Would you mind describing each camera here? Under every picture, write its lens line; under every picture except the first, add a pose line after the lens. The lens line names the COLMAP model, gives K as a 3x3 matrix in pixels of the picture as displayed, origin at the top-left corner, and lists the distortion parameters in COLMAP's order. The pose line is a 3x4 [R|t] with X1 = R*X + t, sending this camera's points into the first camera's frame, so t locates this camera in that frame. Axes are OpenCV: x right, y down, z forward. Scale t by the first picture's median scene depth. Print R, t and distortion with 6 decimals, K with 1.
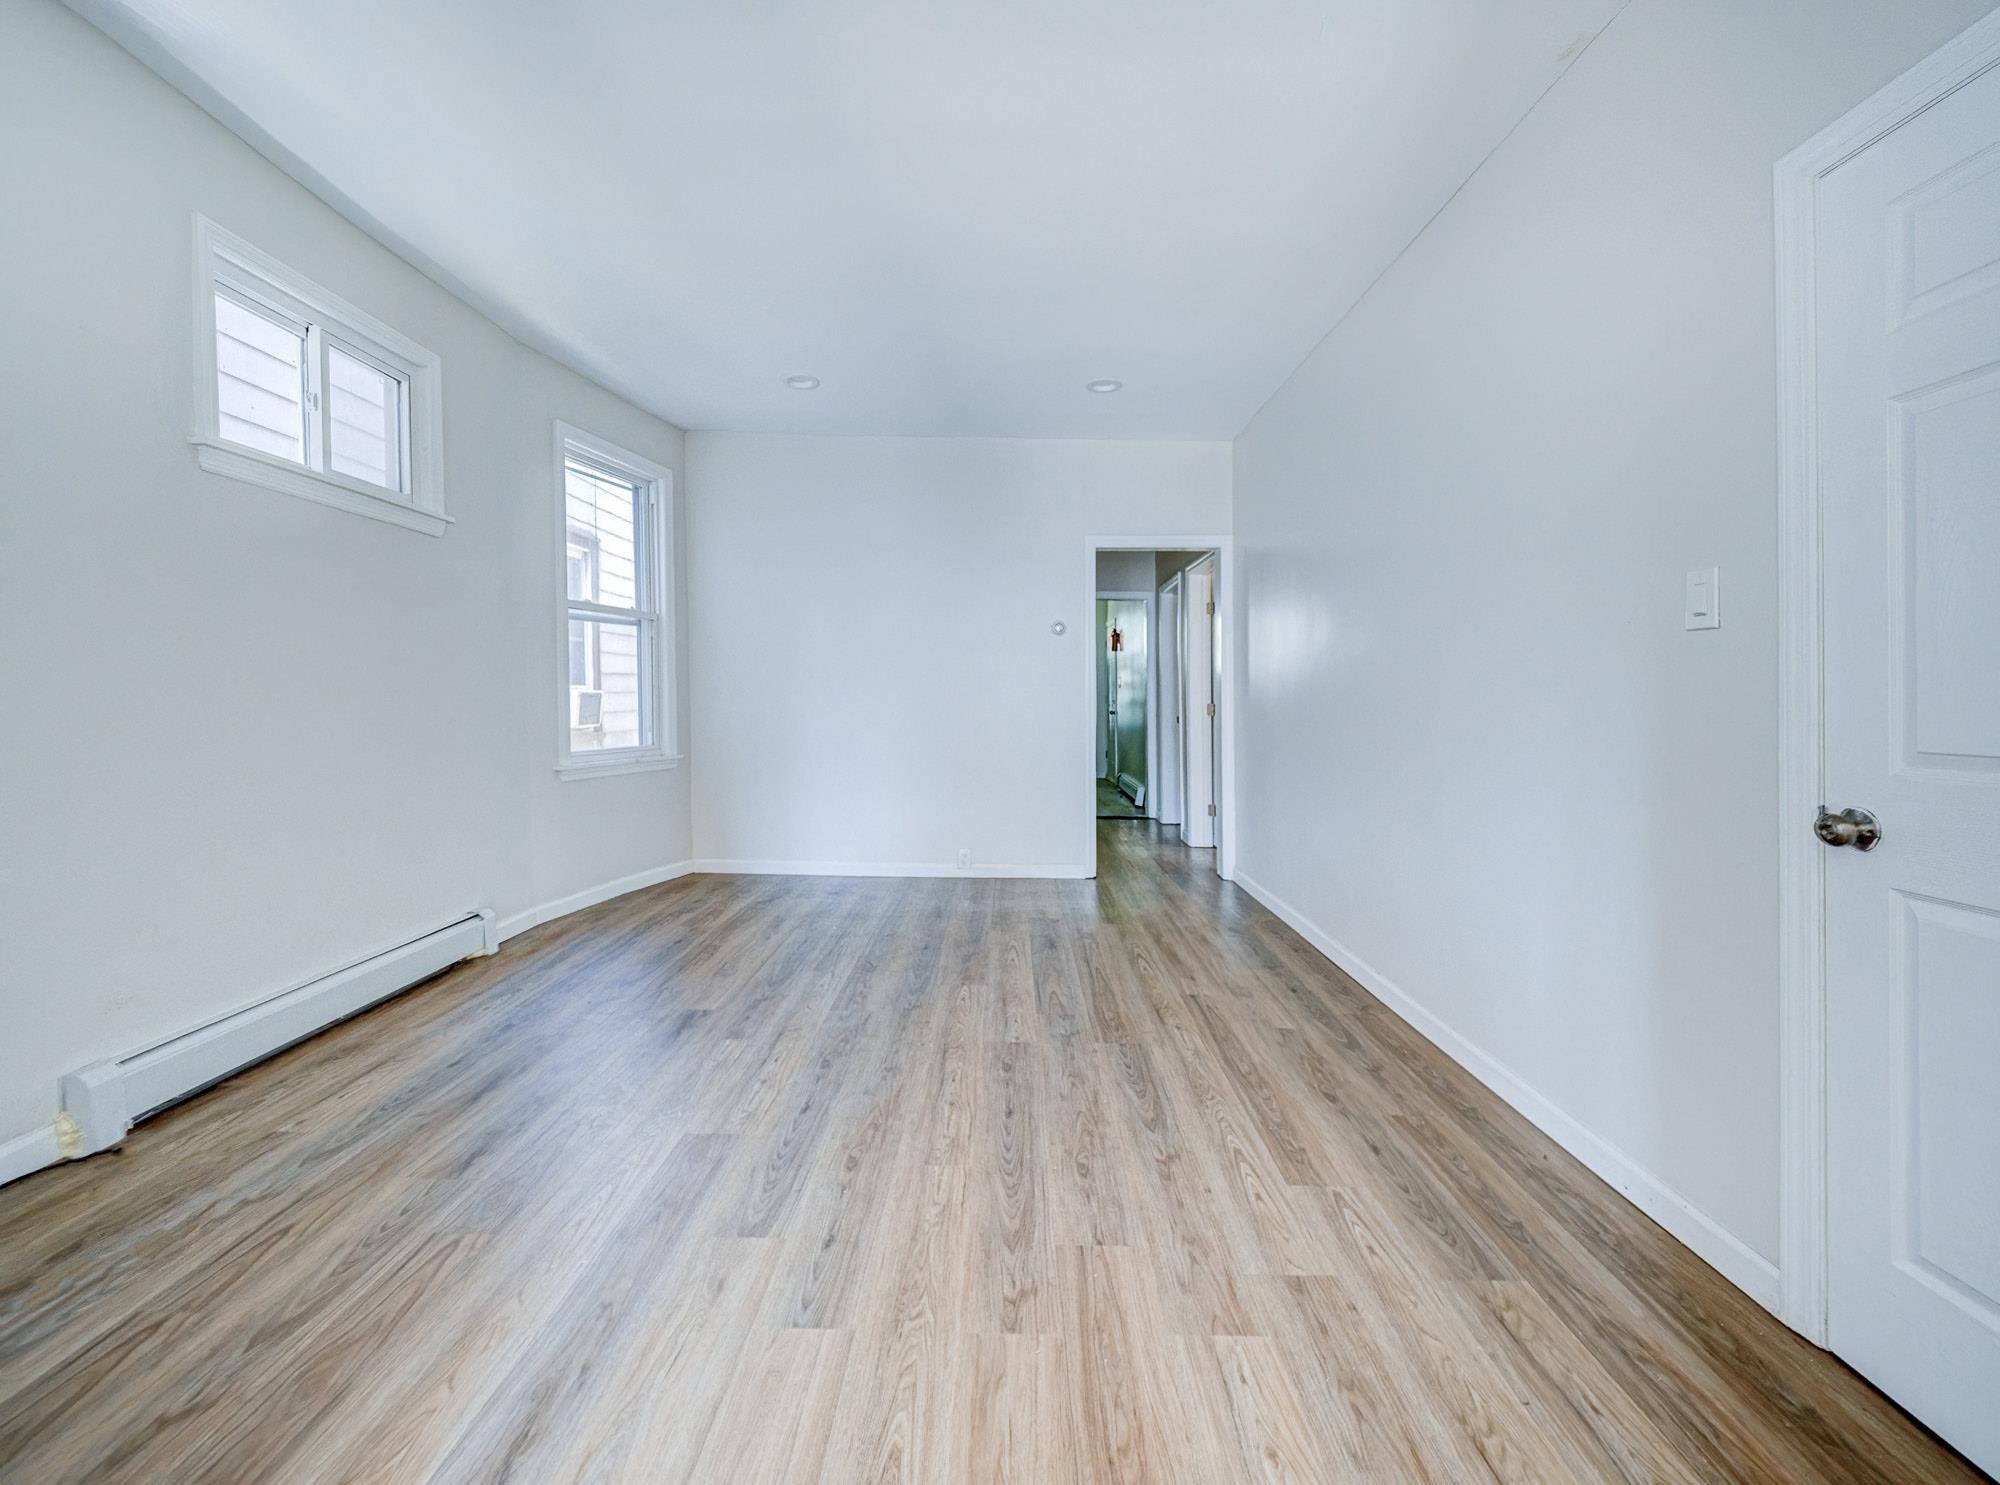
lens RADIAL K [[832.5, 0, 1004.0], [0, 832.5, 707.2], [0, 0, 1]] dist [-0.000139, -0.000255]
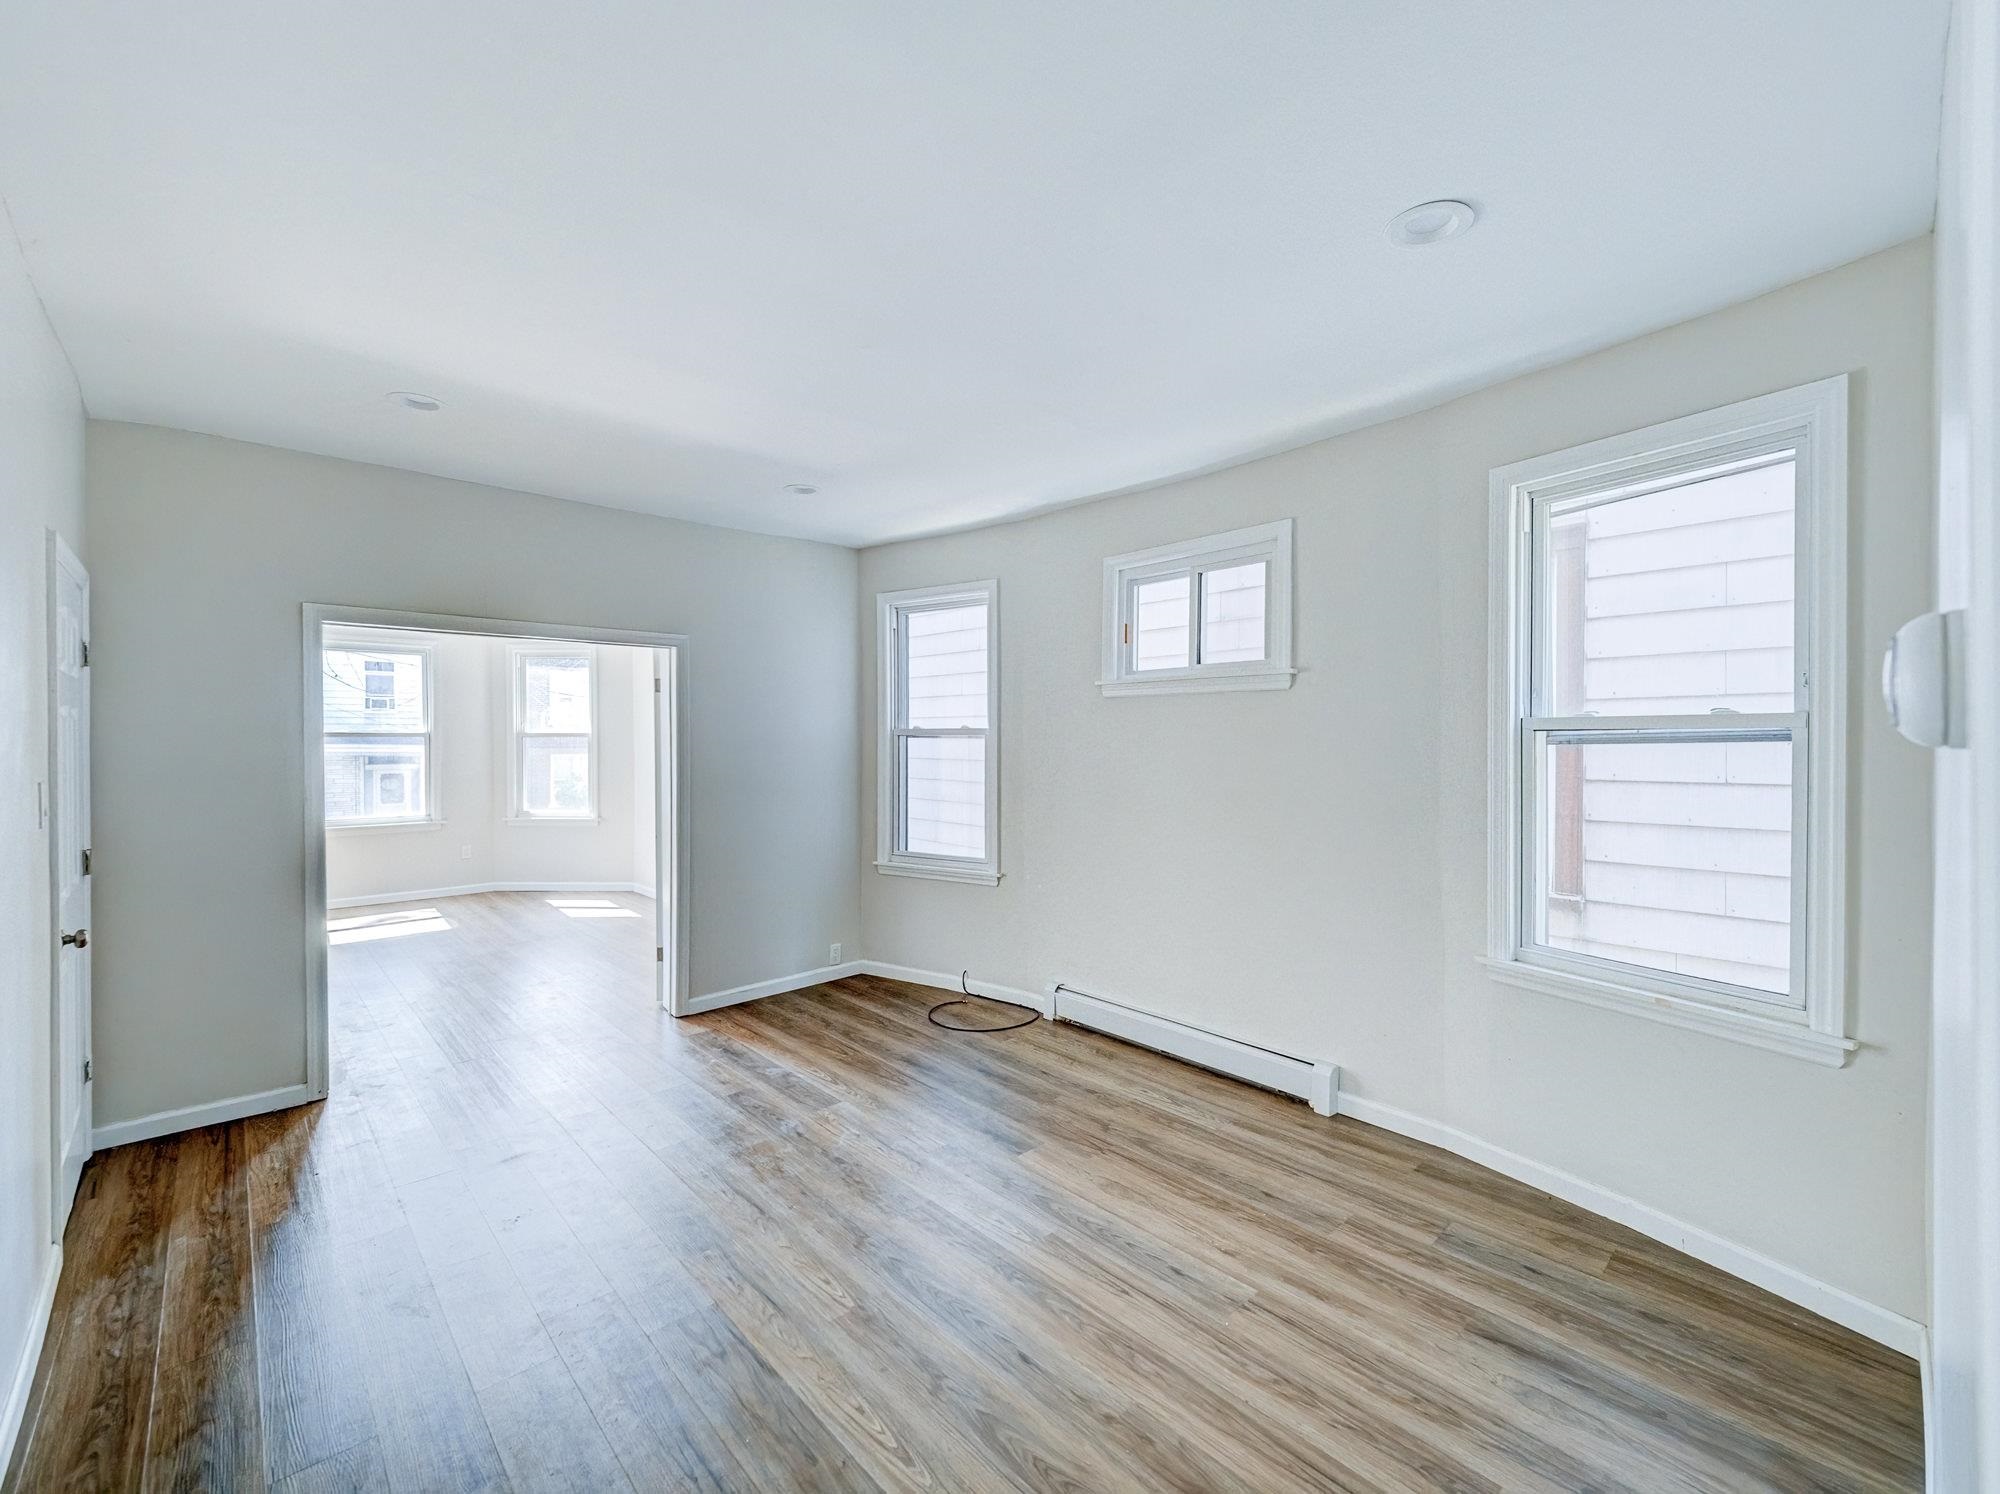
lens RADIAL K [[833.0, 0, 1003.2], [0, 833.0, 742.8], [0, 0, 1]] dist [0.046899, -0.038619]
pose [[-0.731747, -0.004918, -0.681559, 0.342163], [-0.012264, 0.999907, 0.005951, -0.142729], [0.681466, 0.012713, -0.731739, 1.570644]]
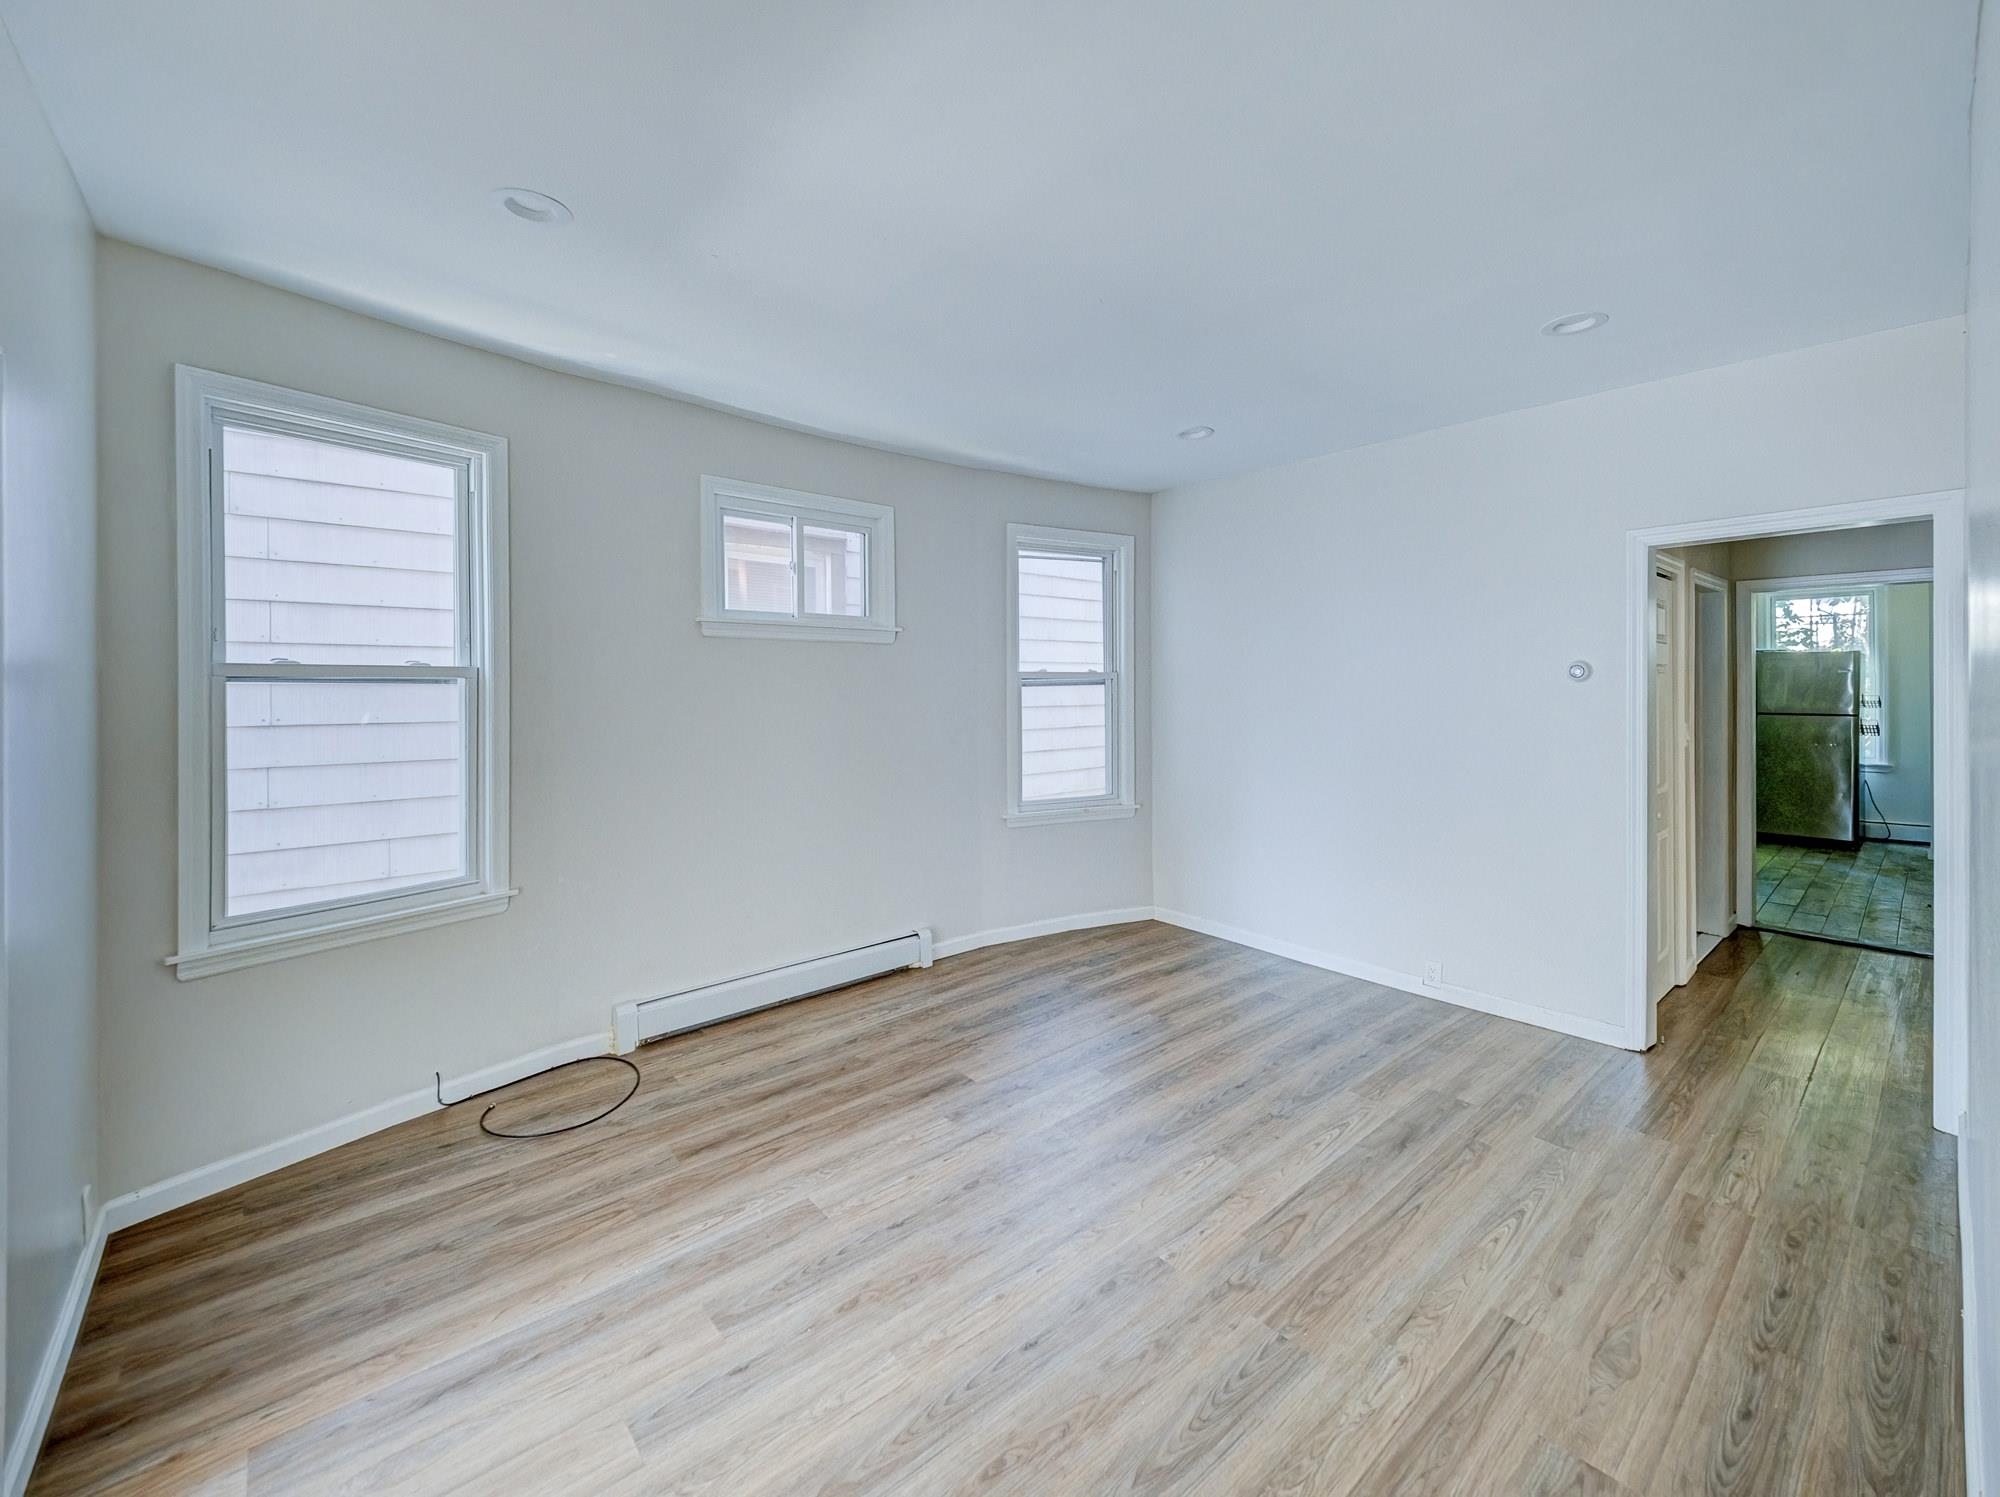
lens RADIAL K [[822.7, 0, 999.3], [0, 822.7, 694.4], [0, 0, 1]] dist [0.028254, -0.019196]
pose [[0.655308, 0.002627, -0.755357, 0.439174], [-0.000667, 0.999996, 0.002899, -0.133026], [0.755362, -0.001396, 0.655307, 0.281884]]
